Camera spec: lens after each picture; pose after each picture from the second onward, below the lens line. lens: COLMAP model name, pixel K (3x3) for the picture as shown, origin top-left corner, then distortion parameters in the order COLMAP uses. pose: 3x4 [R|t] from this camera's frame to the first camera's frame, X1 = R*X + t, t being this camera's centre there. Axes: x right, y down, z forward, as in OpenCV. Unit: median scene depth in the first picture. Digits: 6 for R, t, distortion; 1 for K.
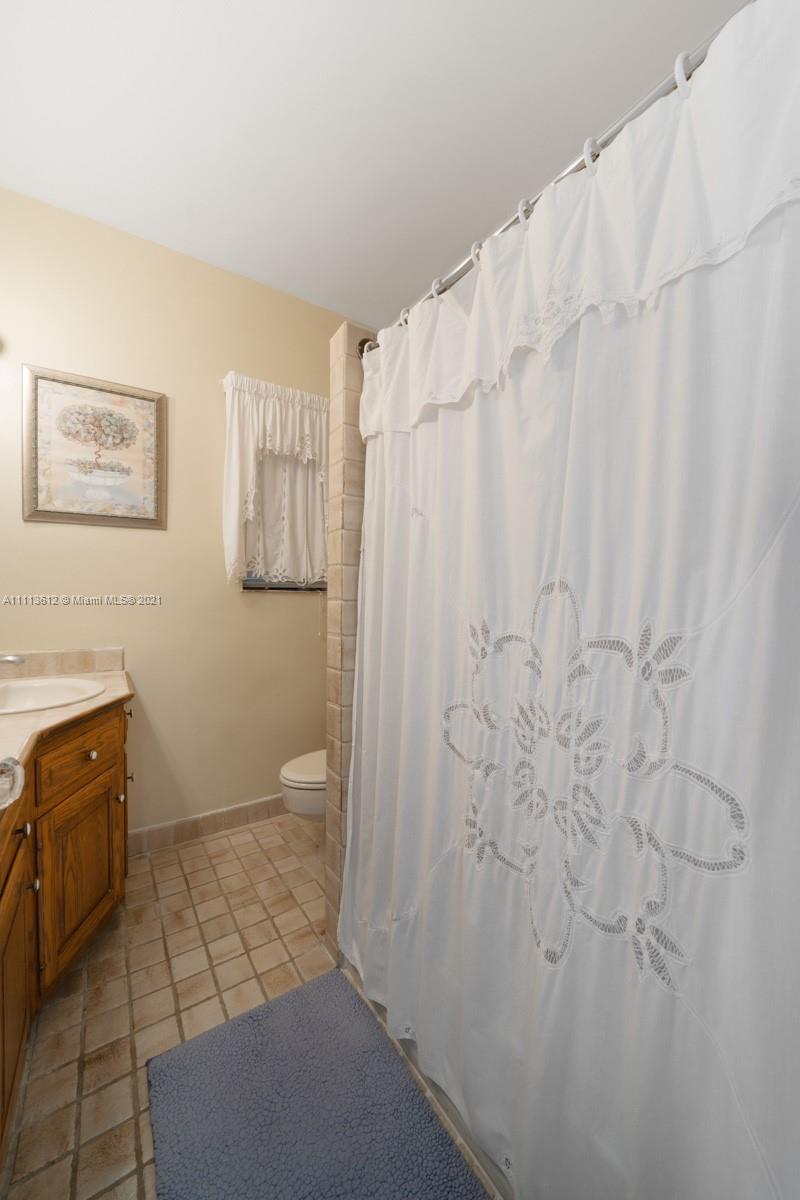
lens RADIAL K [[438.0, 0, 399.3], [0, 438.0, 599.6], [0, 0, 1]] dist [-0.011351, 0.000258]
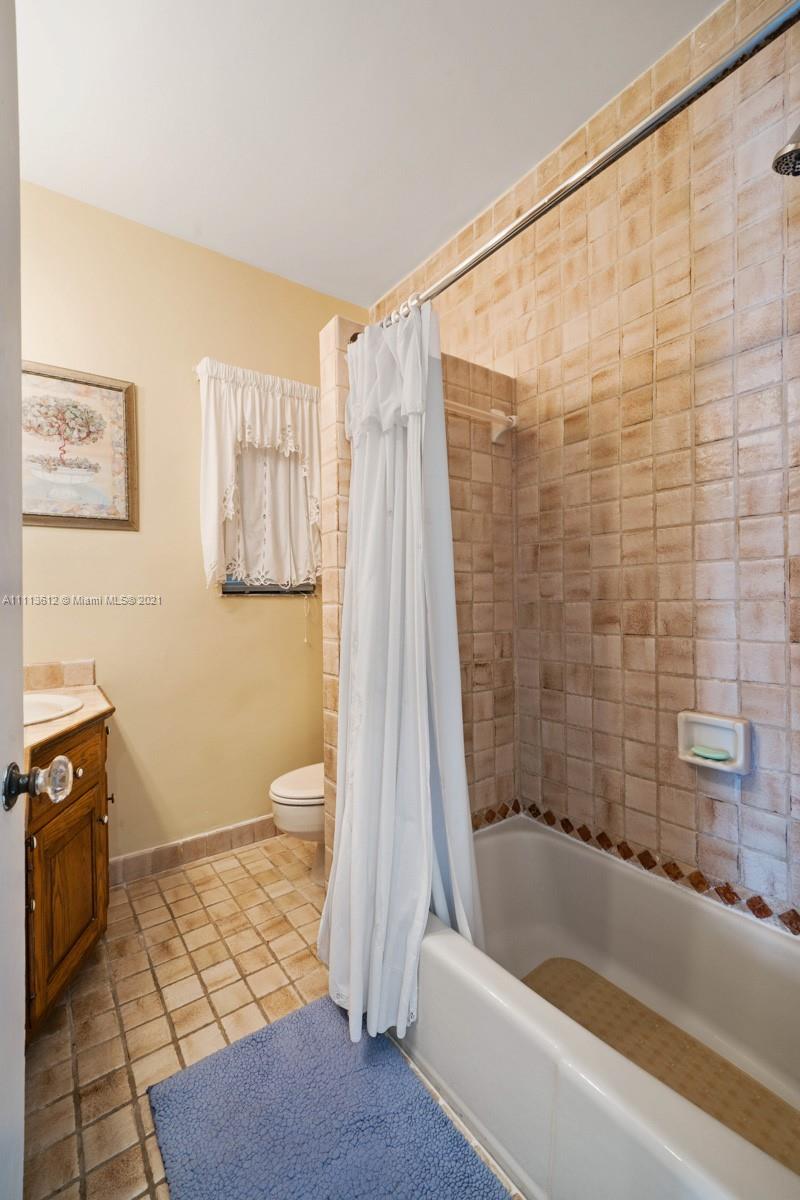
lens RADIAL K [[505.0, 0, 400.0], [0, 505.0, 599.1], [0, 0, 1]] dist [0.003645, -0.000195]
pose [[0.999098, -0.018611, 0.038177, -0.033305], [0.018727, 0.999821, -0.002702, -0.003547], [-0.038120, 0.003414, 0.999267, -0.108179]]
